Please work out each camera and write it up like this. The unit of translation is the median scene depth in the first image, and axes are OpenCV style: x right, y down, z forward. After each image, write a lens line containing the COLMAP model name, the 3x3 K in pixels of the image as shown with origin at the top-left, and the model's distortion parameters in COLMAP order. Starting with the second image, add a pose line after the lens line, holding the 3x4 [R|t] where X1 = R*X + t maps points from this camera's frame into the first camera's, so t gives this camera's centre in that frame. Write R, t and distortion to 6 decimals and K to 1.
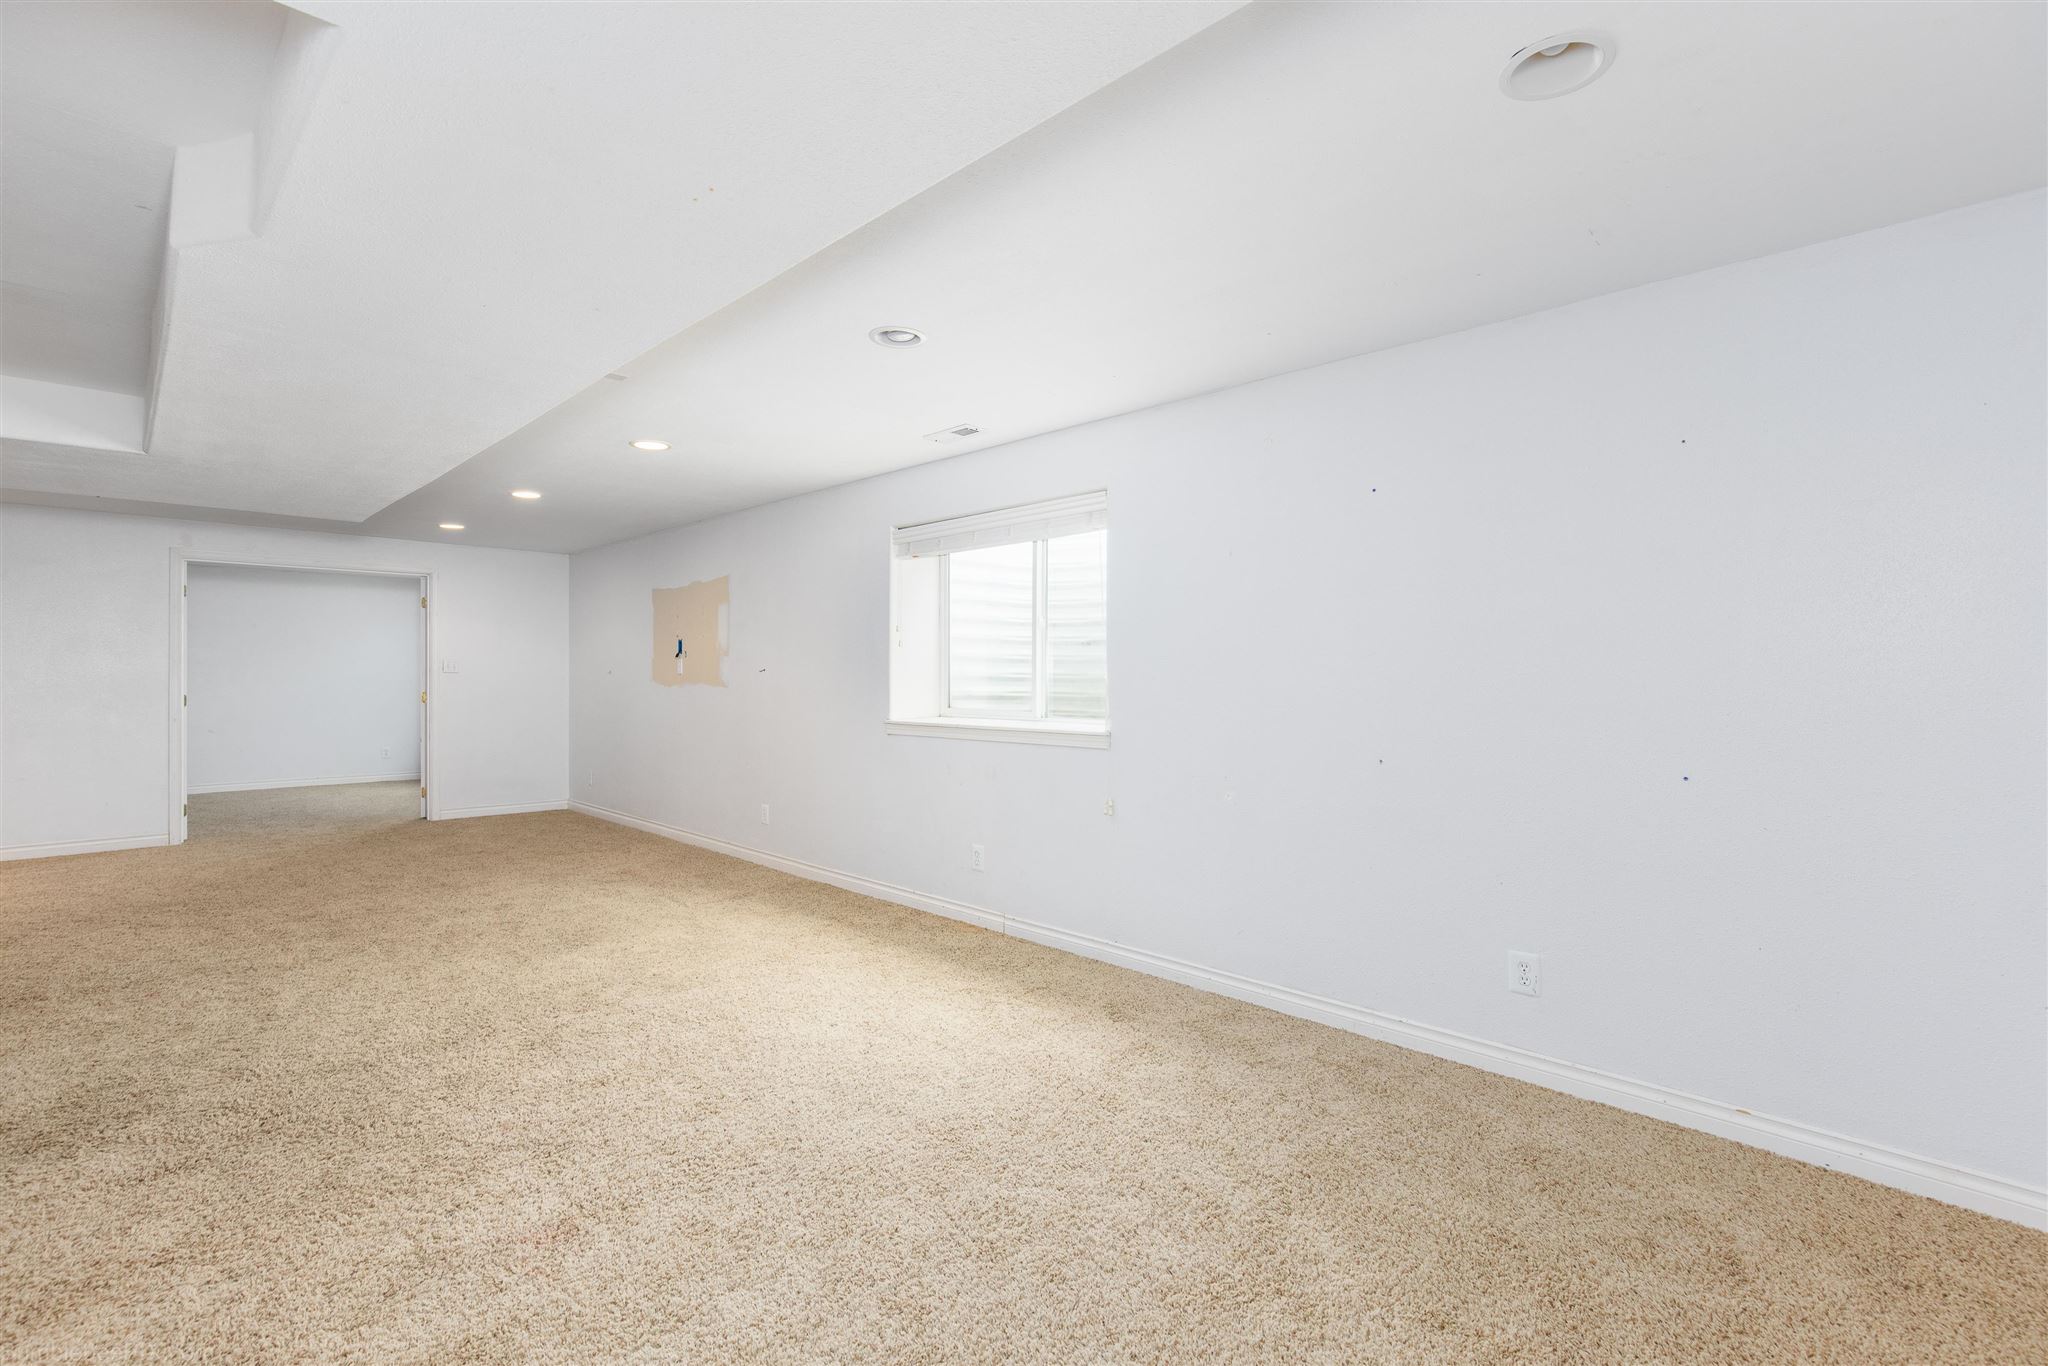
lens RADIAL K [[928.4, 0, 1024.1], [0, 928.4, 680.5], [0, 0, 1]] dist [-0.013029, 0.006054]
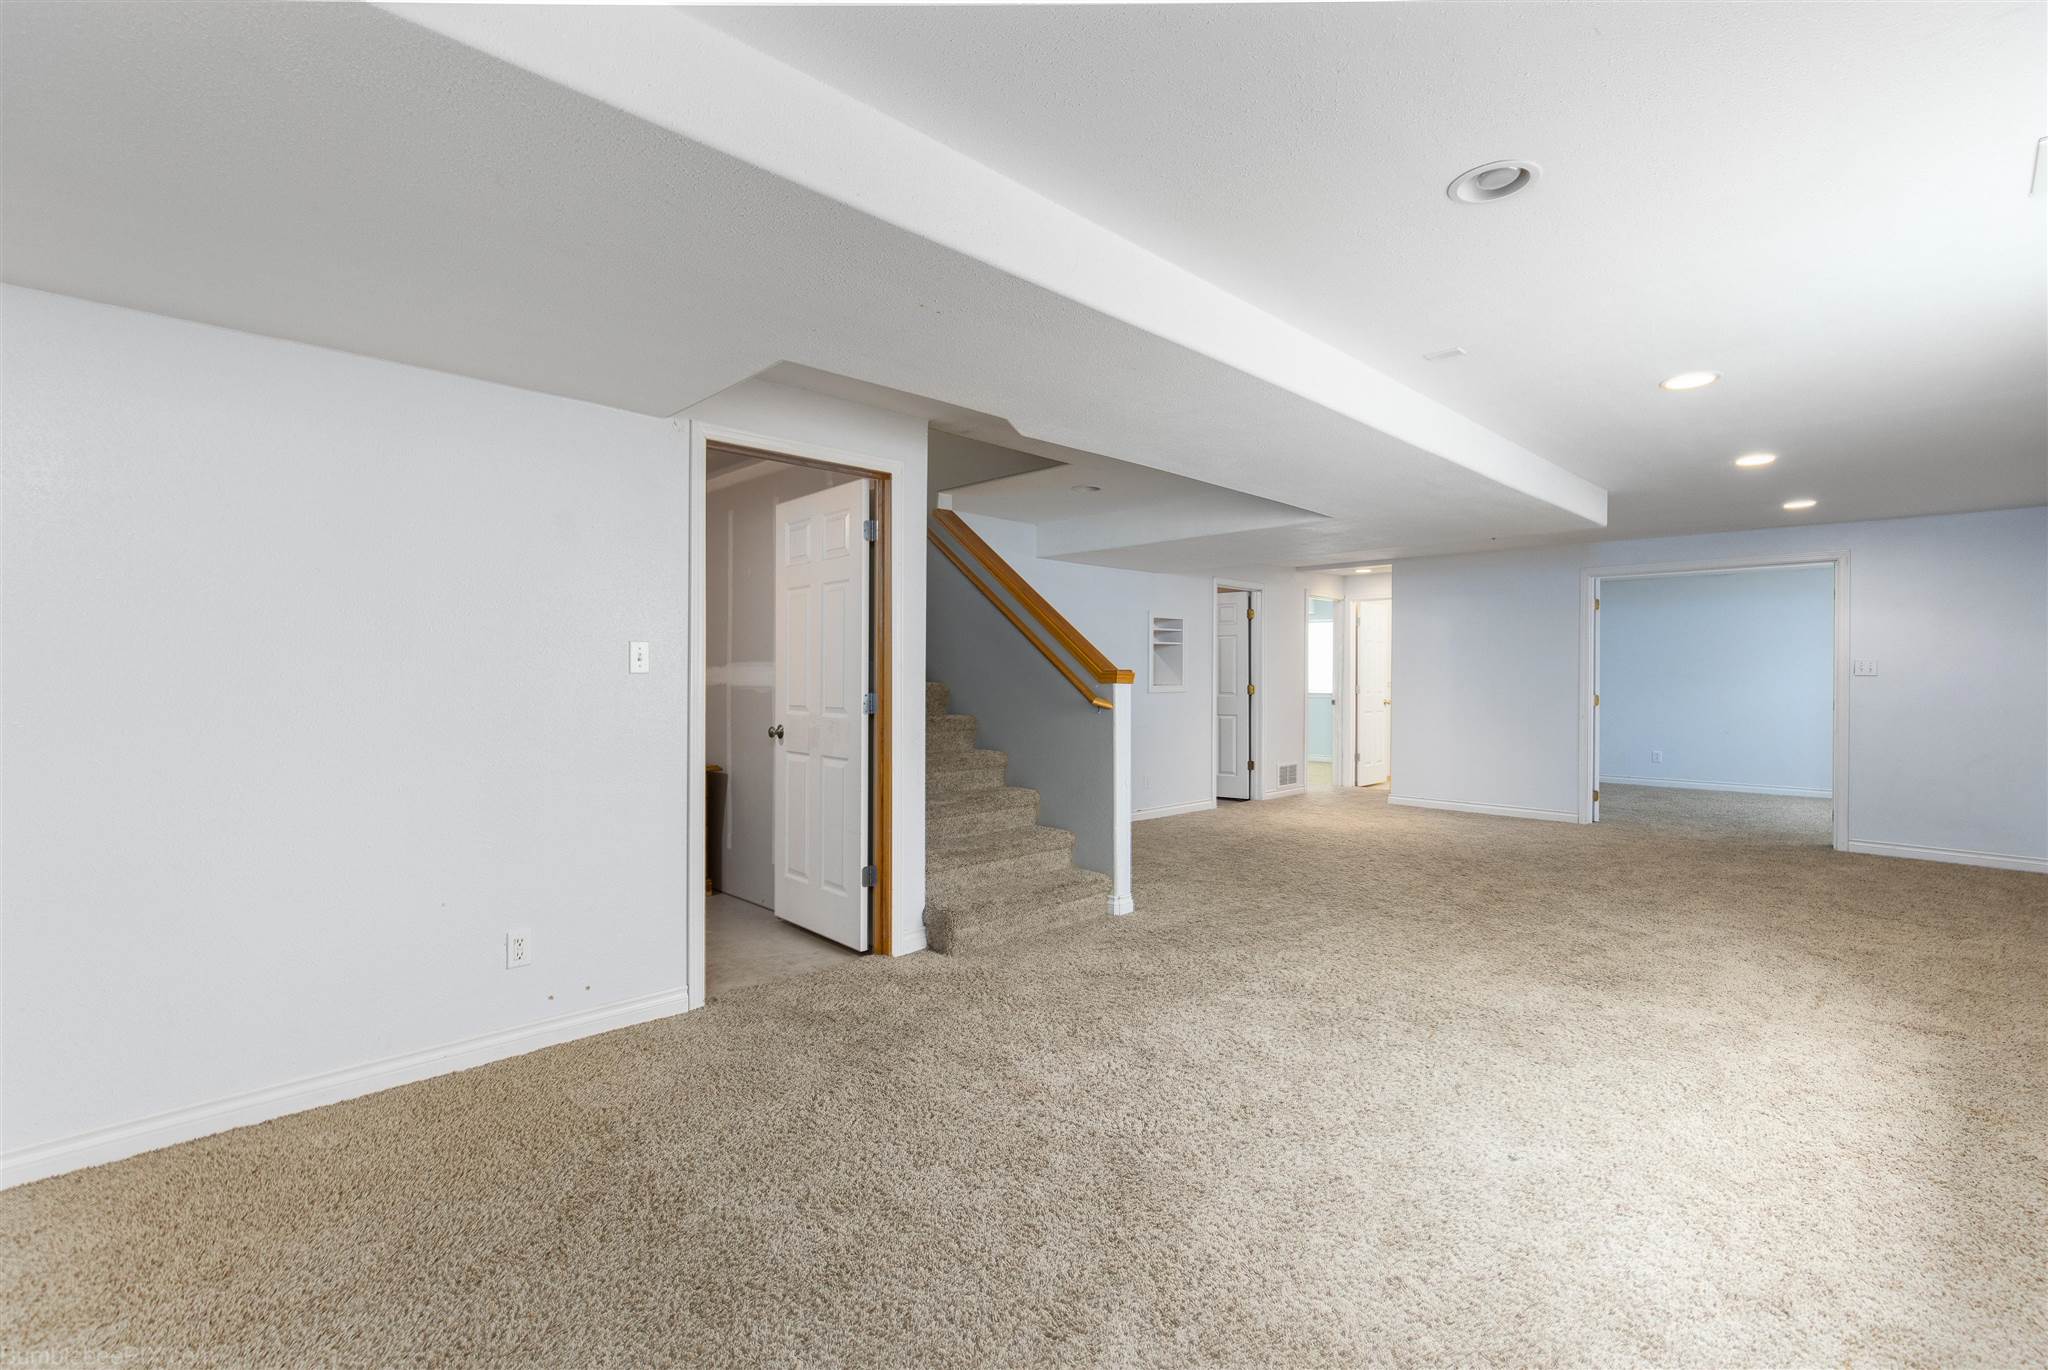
lens RADIAL K [[928.4, 0, 1022.8], [0, 928.4, 682.0], [0, 0, 1]] dist [-0.013029, 0.006054]
pose [[-0.022170, 0.004190, -0.999745, 0.415855], [-0.007040, 0.999966, 0.004347, -0.002308], [0.999729, 0.007135, -0.022140, 0.498028]]
